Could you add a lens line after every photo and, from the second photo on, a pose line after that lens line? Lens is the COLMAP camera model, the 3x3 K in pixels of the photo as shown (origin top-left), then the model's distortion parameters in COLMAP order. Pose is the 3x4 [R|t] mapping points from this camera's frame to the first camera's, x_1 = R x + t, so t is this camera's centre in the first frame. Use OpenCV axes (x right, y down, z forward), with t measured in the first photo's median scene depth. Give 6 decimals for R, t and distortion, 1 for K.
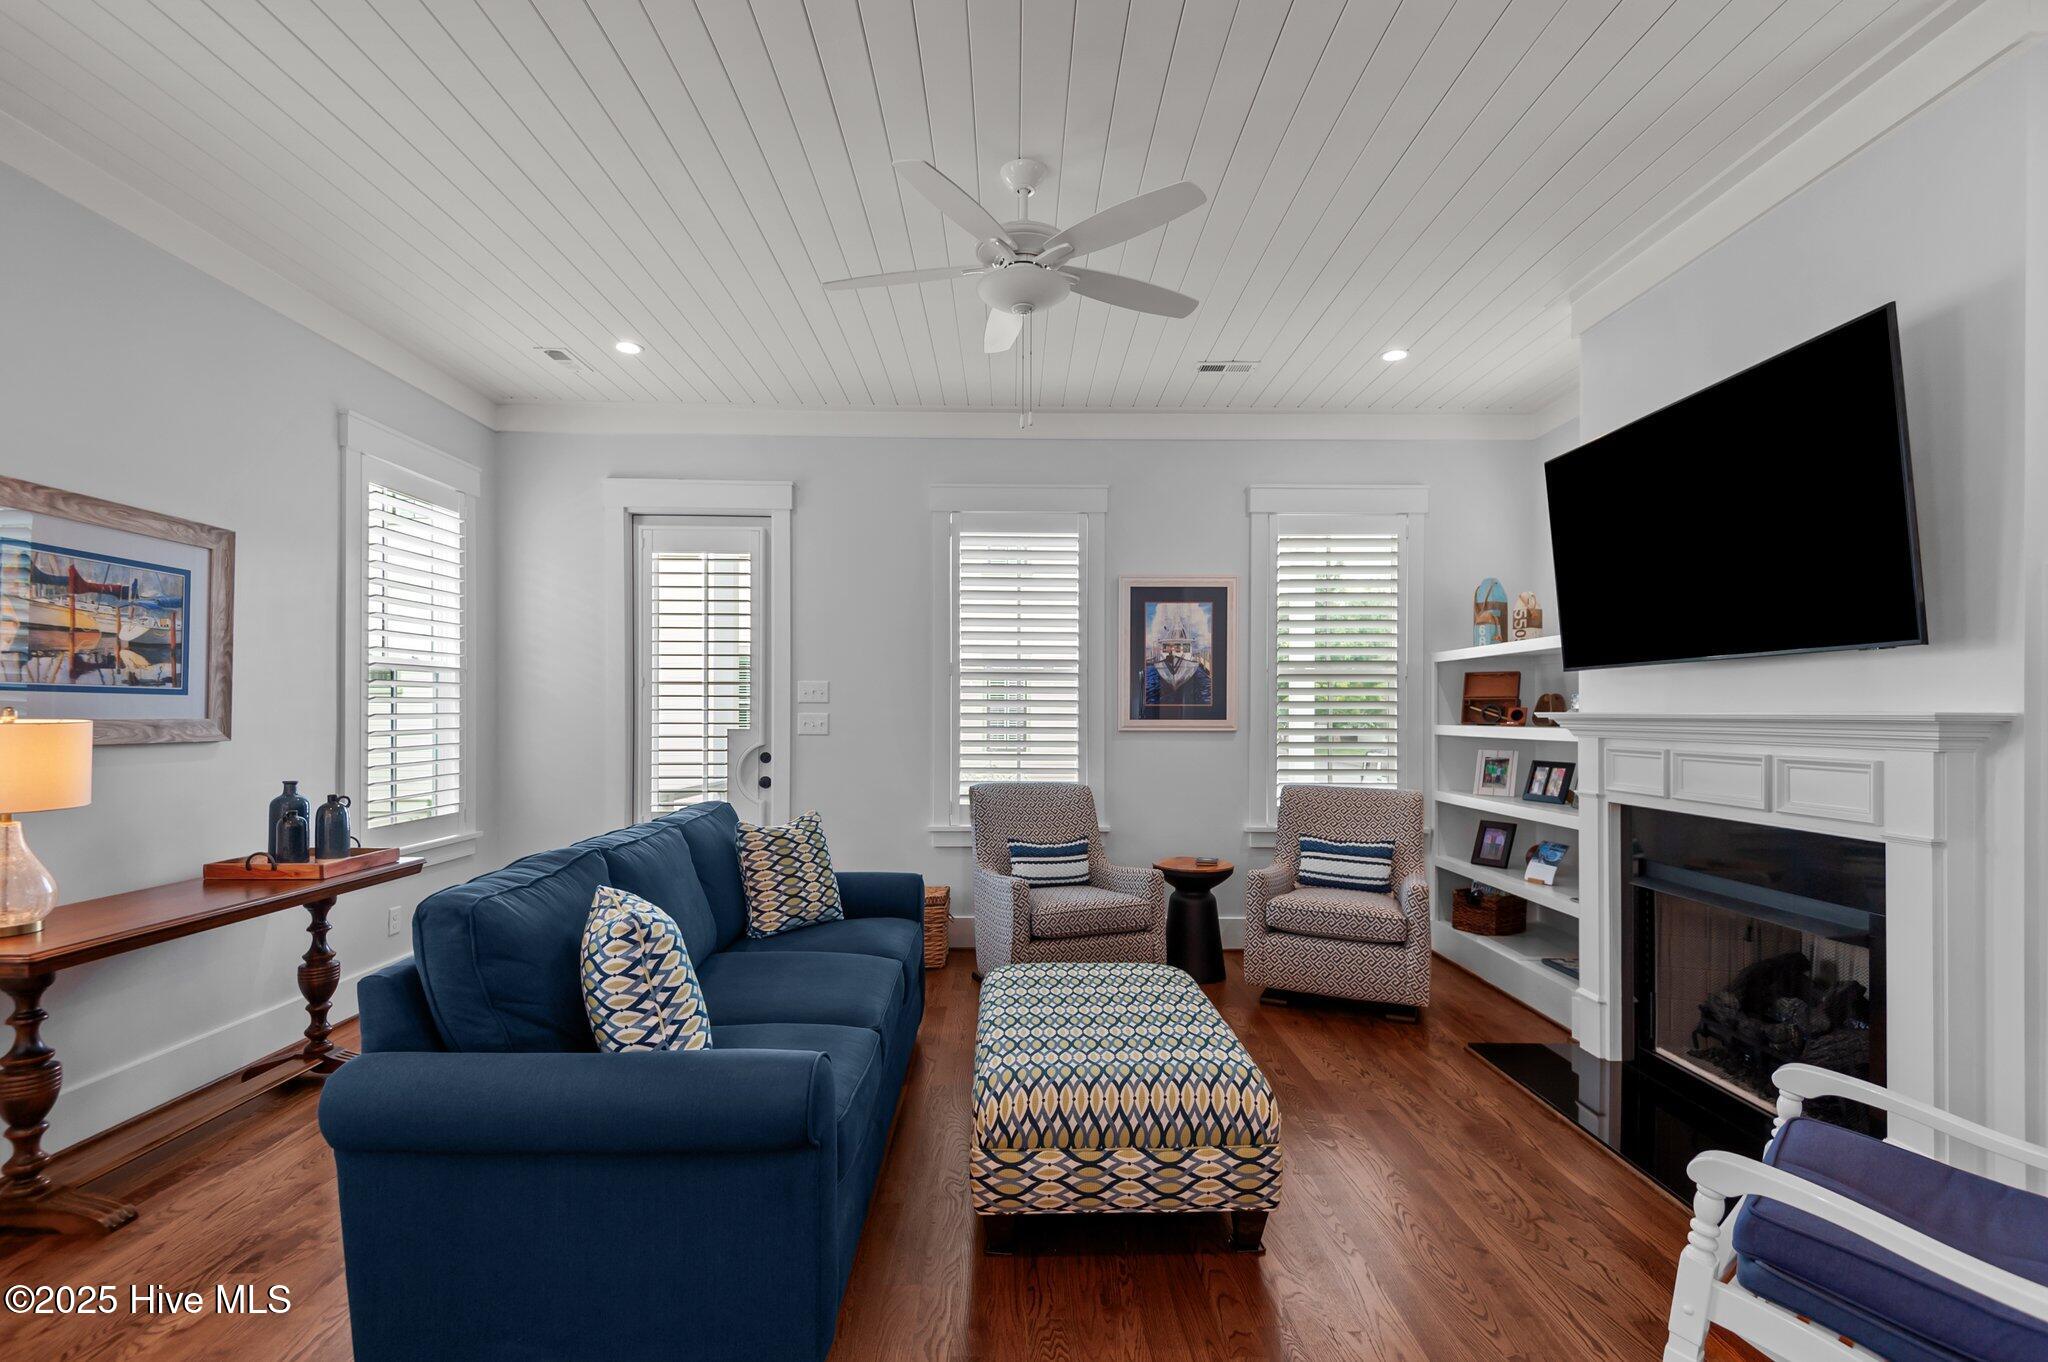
lens RADIAL K [[941.9, 0, 1026.0], [0, 941.9, 710.2], [0, 0, 1]] dist [0.032703, 0.000013]
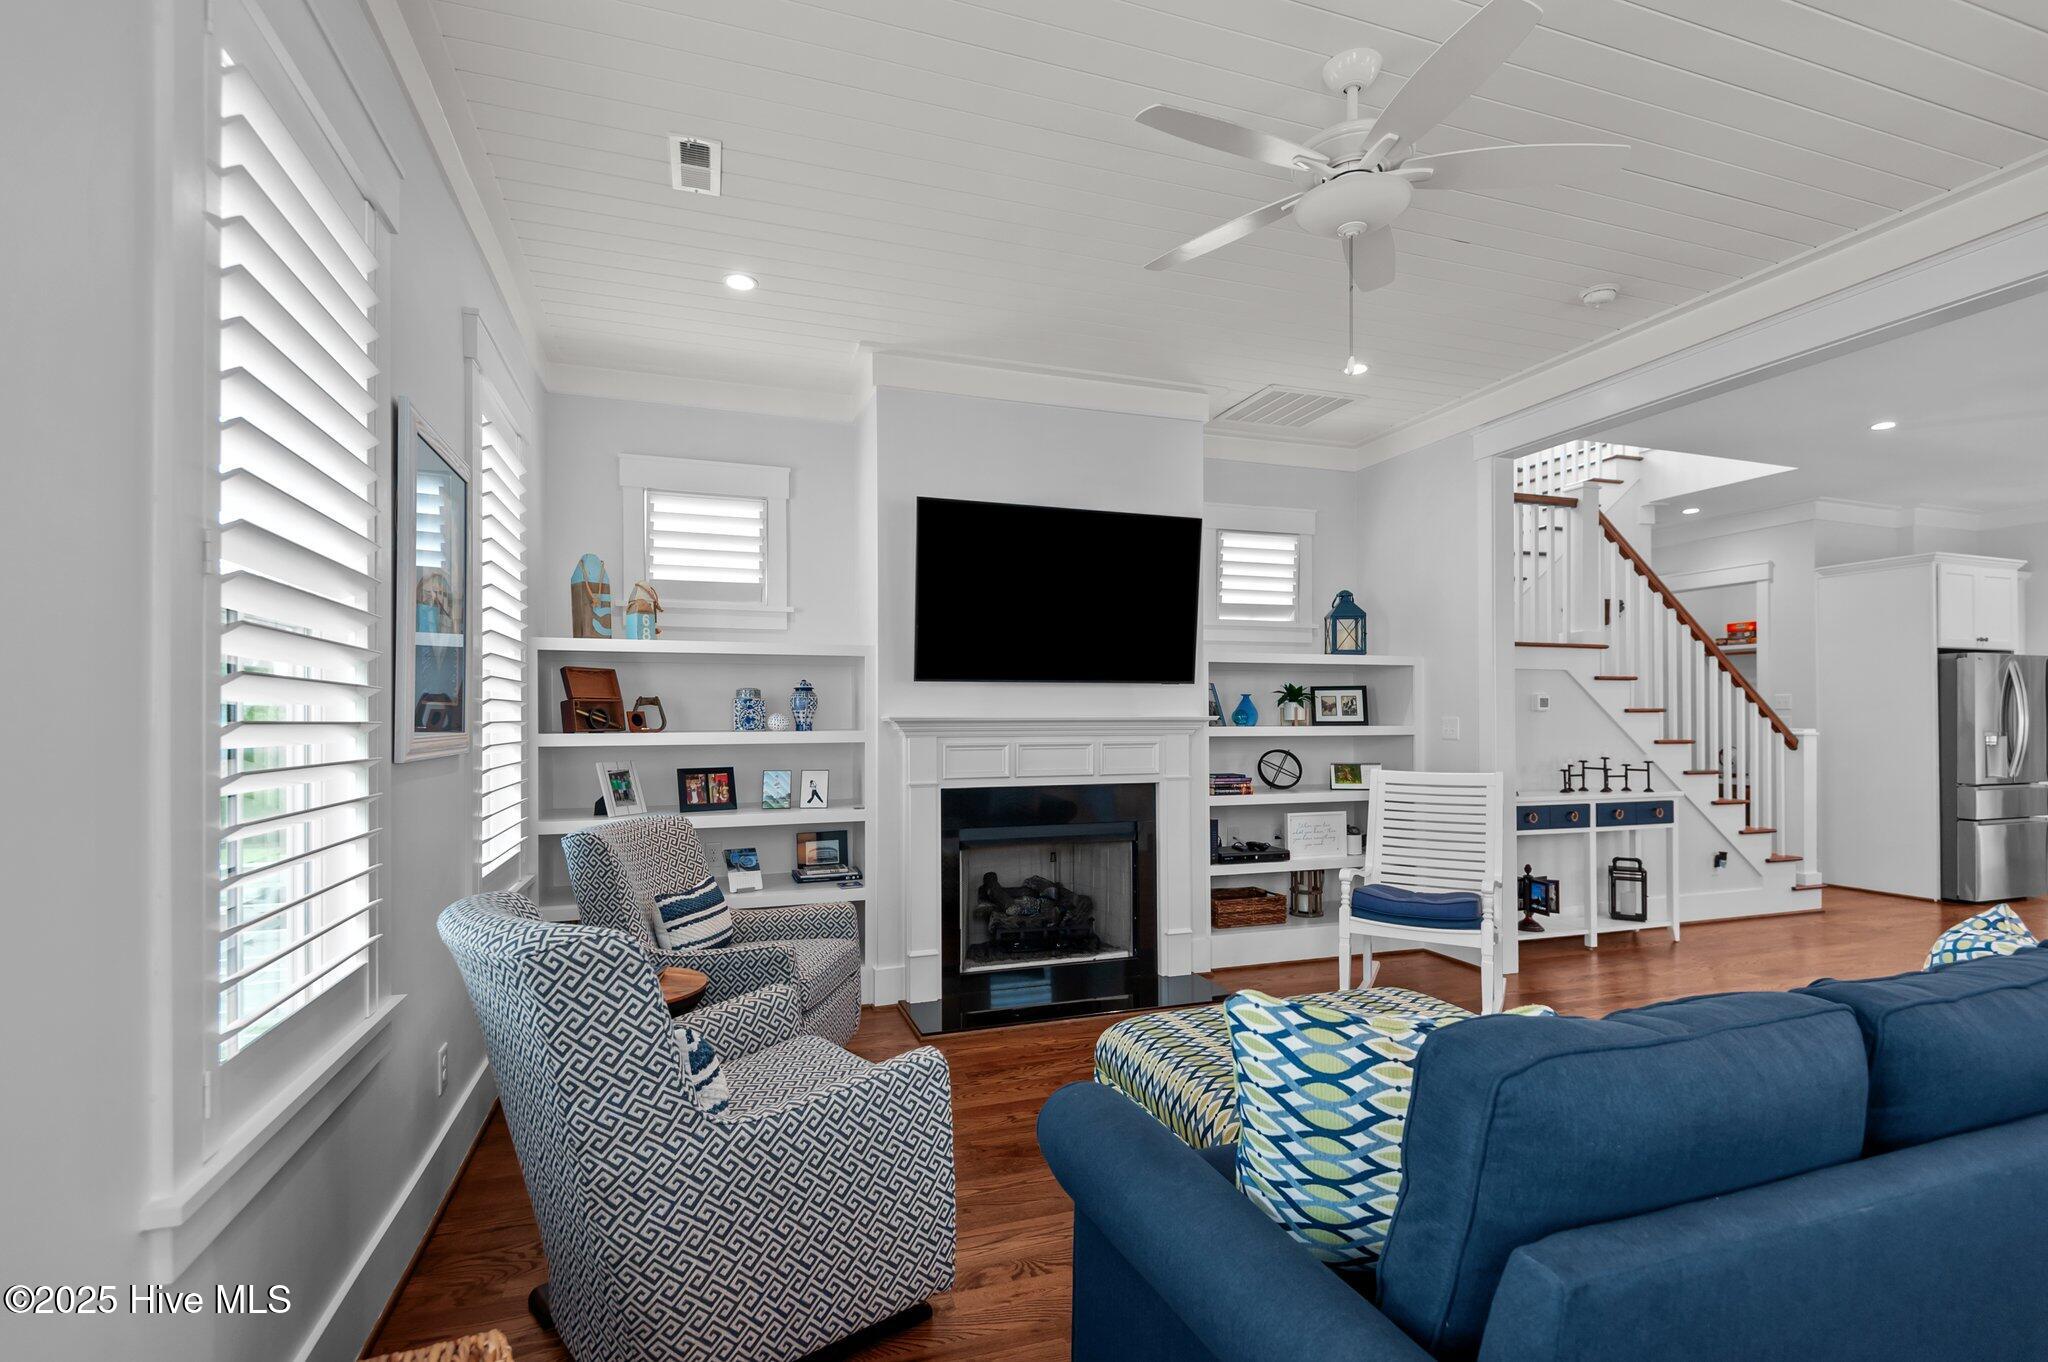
lens RADIAL K [[942.2, 0, 1030.9], [0, 942.2, 717.3], [0, 0, 1]] dist [0.038354, -0.022035]
pose [[-0.320157, -0.001084, 0.947364, -0.410772], [-0.000912, 0.999999, 0.000836, 0.001781], [-0.947364, -0.000596, -0.320158, 0.897079]]
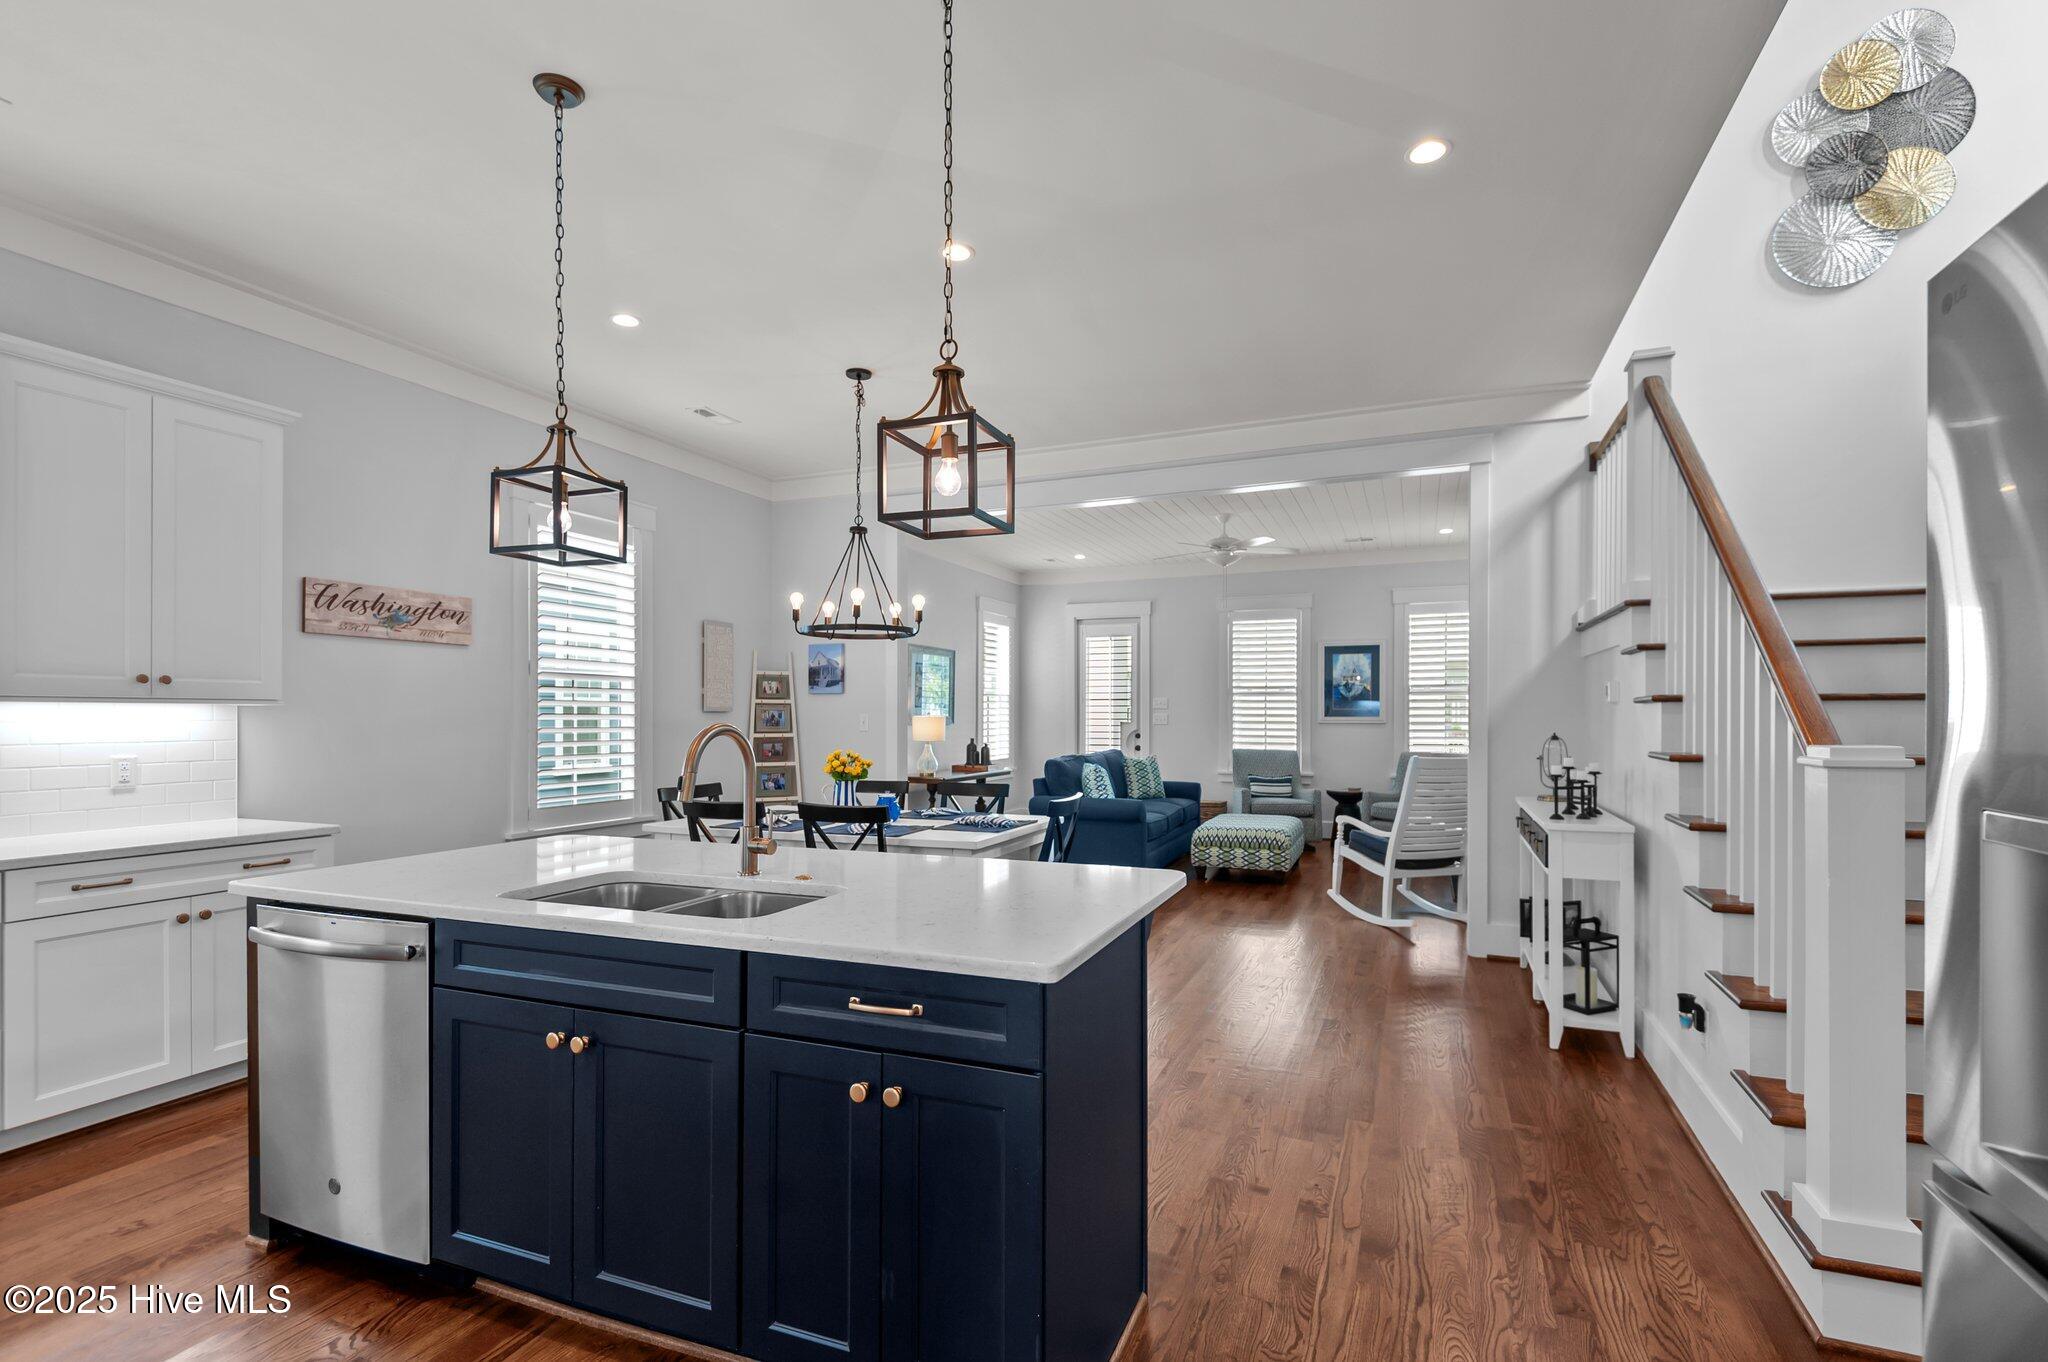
lens RADIAL K [[942.2, 0, 1030.9], [0, 942.2, 717.3], [0, 0, 1]] dist [0.038354, -0.022035]
pose [[0.919389, -0.002236, -0.393343, 0.322957], [0.004051, 0.999985, 0.003783, 0.001162], [0.393328, -0.005071, 0.919384, -0.996200]]
